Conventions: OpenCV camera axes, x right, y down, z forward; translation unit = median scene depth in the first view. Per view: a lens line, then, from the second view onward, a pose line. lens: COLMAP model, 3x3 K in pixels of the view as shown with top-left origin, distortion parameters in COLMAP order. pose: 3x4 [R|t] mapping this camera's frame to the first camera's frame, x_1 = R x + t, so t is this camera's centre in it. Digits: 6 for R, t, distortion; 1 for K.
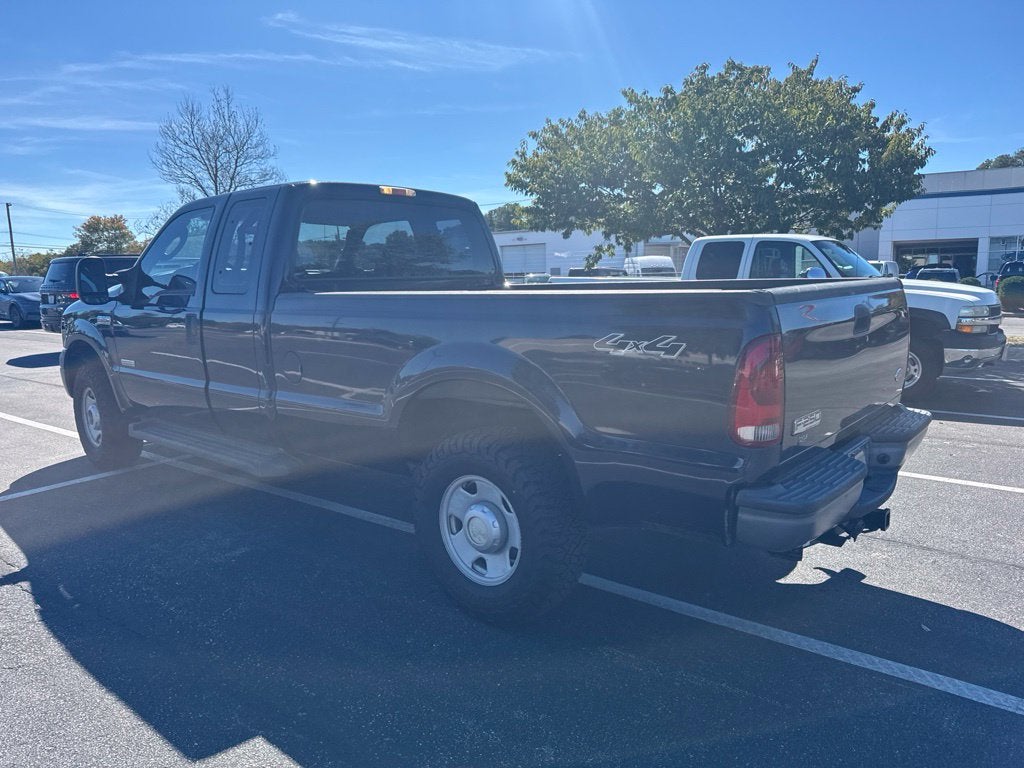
lens RADIAL K [[724.3, 0, 508.3], [0, 724.3, 384.6], [0, 0, 1]] dist [0.055306, -0.078069]
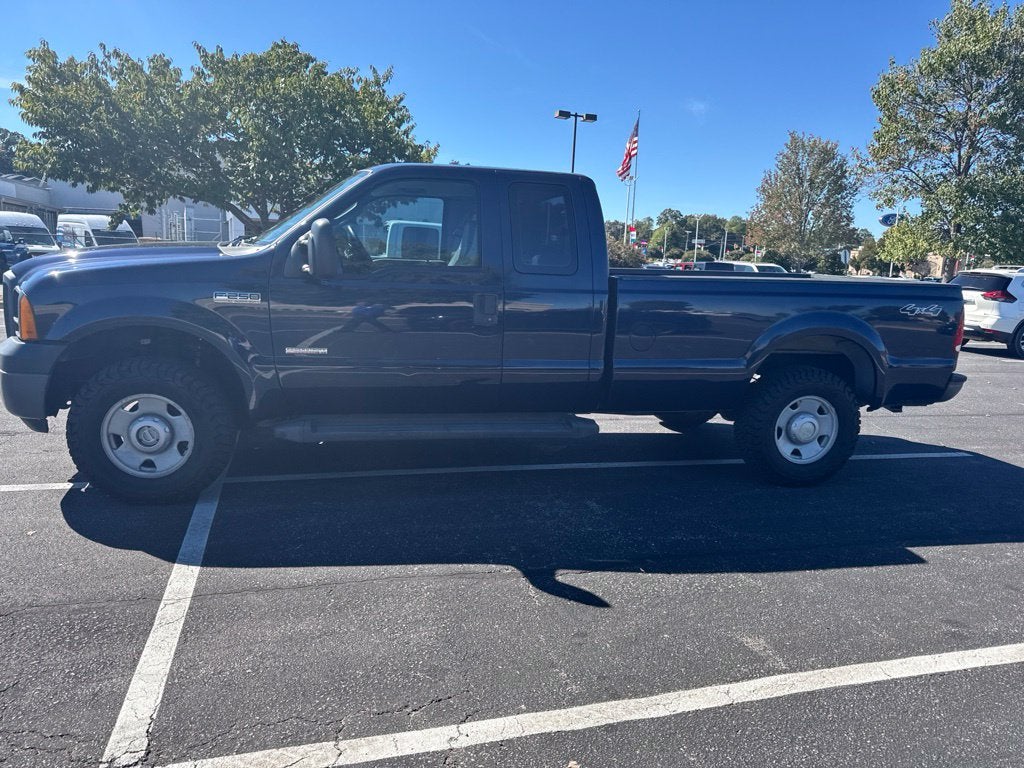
lens RADIAL K [[731.3, 0, 514.7], [0, 731.3, 385.4], [0, 0, 1]] dist [0.036332, -0.042014]
pose [[0.589004, -0.099439, 0.801989, -0.547836], [0.067843, 0.994982, 0.073542, -0.019339], [-0.805277, 0.011092, 0.592794, 0.178263]]
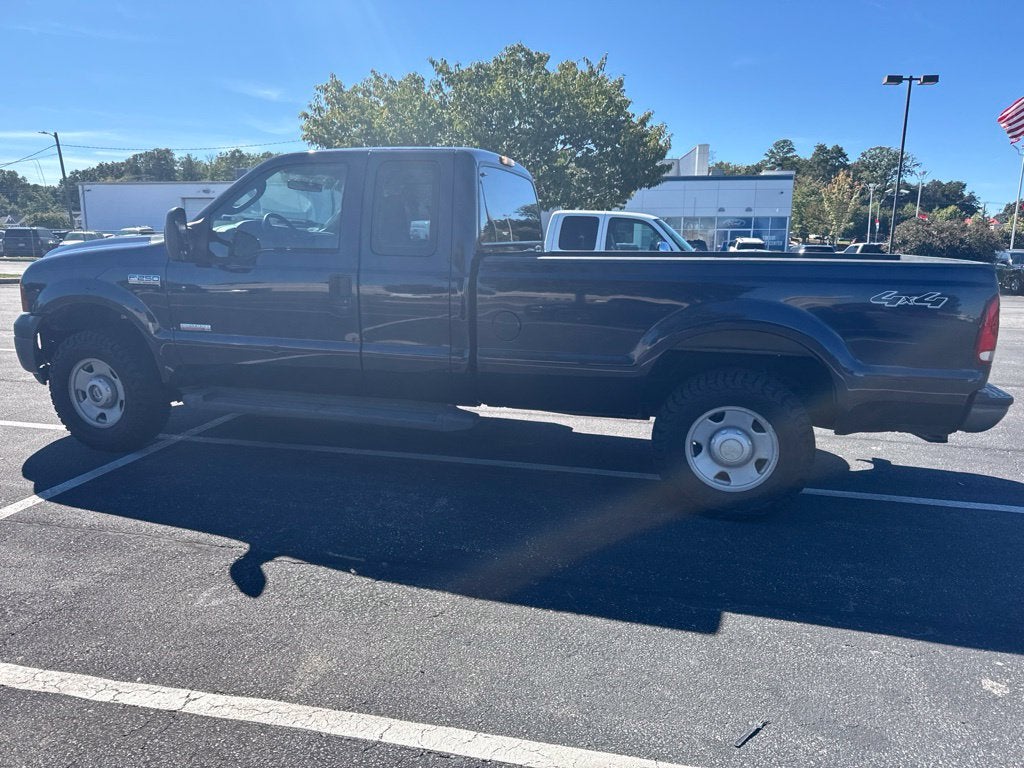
lens RADIAL K [[728.2, 0, 515.7], [0, 728.2, 381.5], [0, 0, 1]] dist [0.067199, -0.095974]
pose [[0.895250, -0.051996, 0.442521, -0.301470], [0.032358, 0.998132, 0.051818, 0.001049], [-0.444388, -0.032071, 0.895260, 0.007474]]
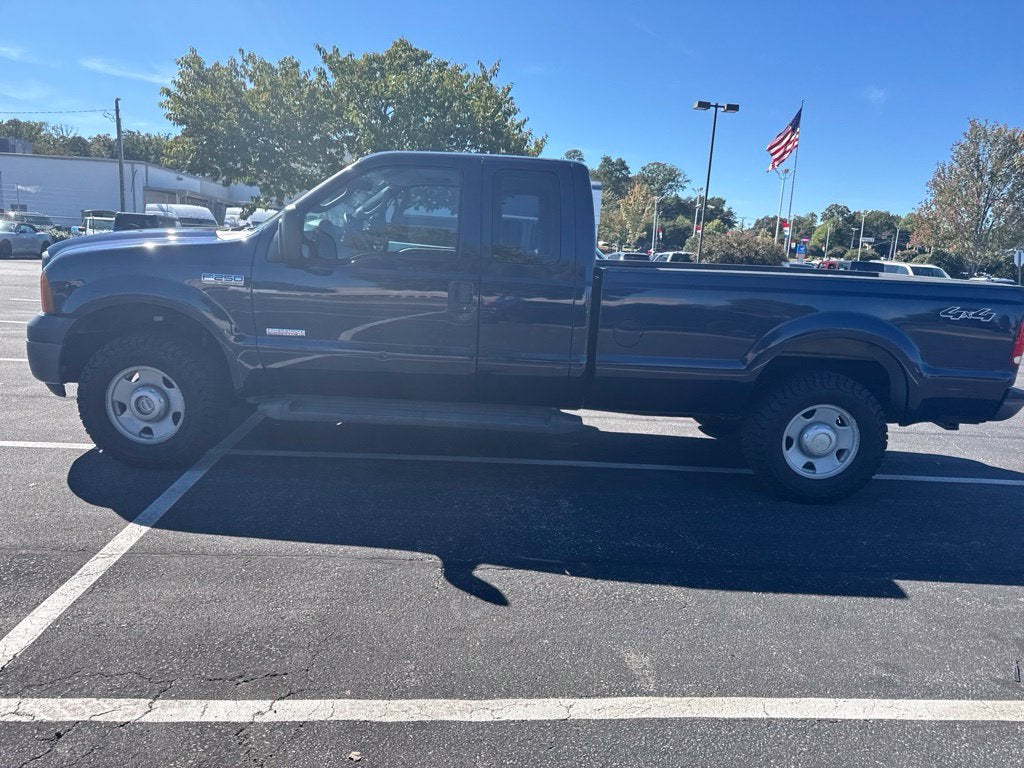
lens RADIAL K [[731.3, 0, 514.7], [0, 731.3, 385.4], [0, 0, 1]] dist [0.036332, -0.042014]
pose [[0.739200, -0.069052, 0.669937, -0.472205], [0.030209, 0.997128, 0.069444, -0.010779], [-0.672808, -0.031094, 0.739163, 0.104854]]
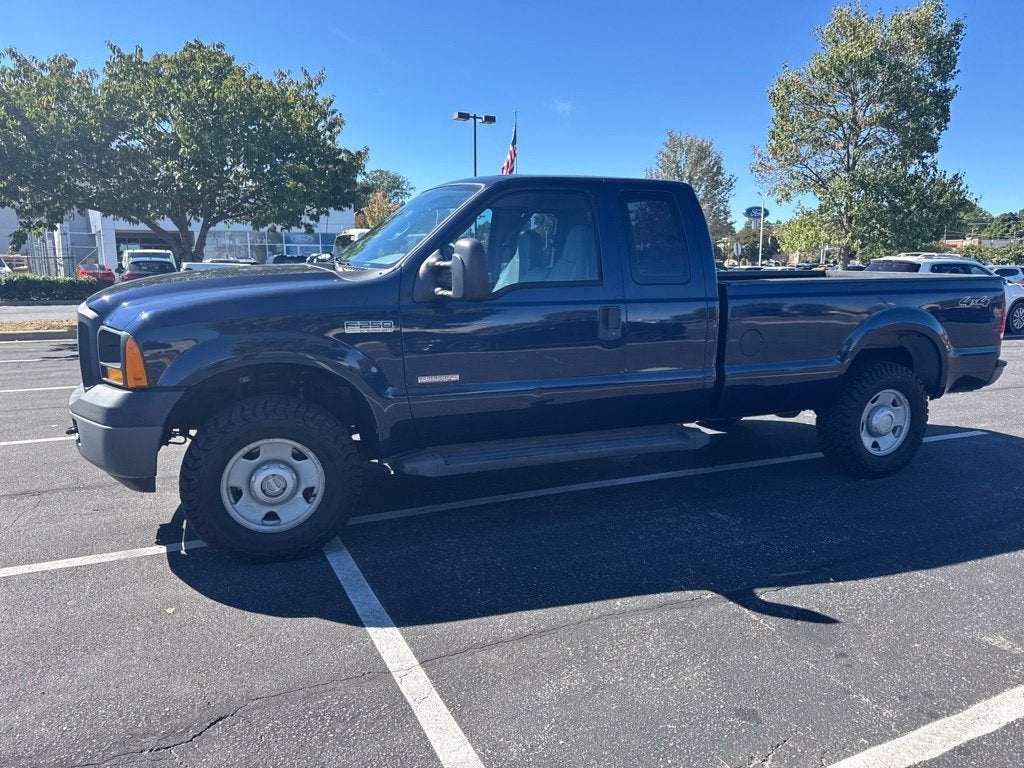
lens RADIAL K [[731.3, 0, 514.7], [0, 731.3, 385.4], [0, 0, 1]] dist [0.036332, -0.042014]
pose [[0.446585, -0.132916, 0.884814, -0.607179], [0.120590, 0.988823, 0.087676, -0.042644], [-0.886578, 0.067545, 0.457622, 0.312520]]
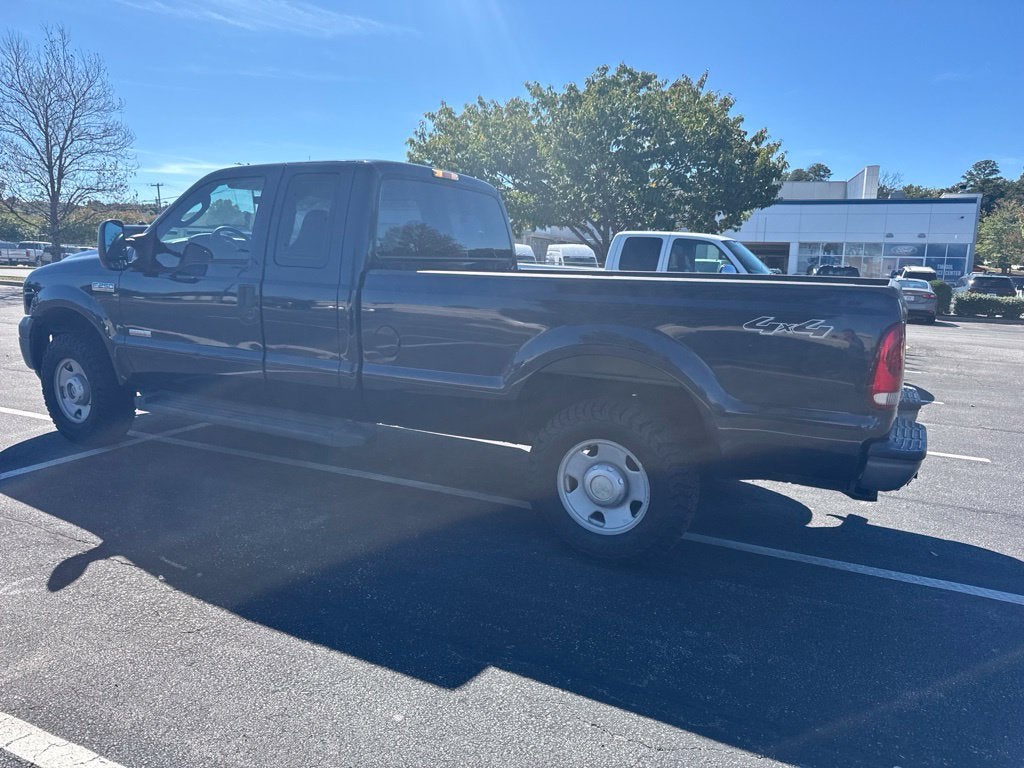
lens RADIAL K [[731.3, 0, 514.7], [0, 731.3, 385.4], [0, 0, 1]] dist [0.036332, -0.042014]
pose [[0.971426, 0.008350, 0.237196, -0.143176], [-0.013655, 0.999692, 0.020734, 0.006130], [-0.236950, -0.023380, 0.971240, -0.024233]]
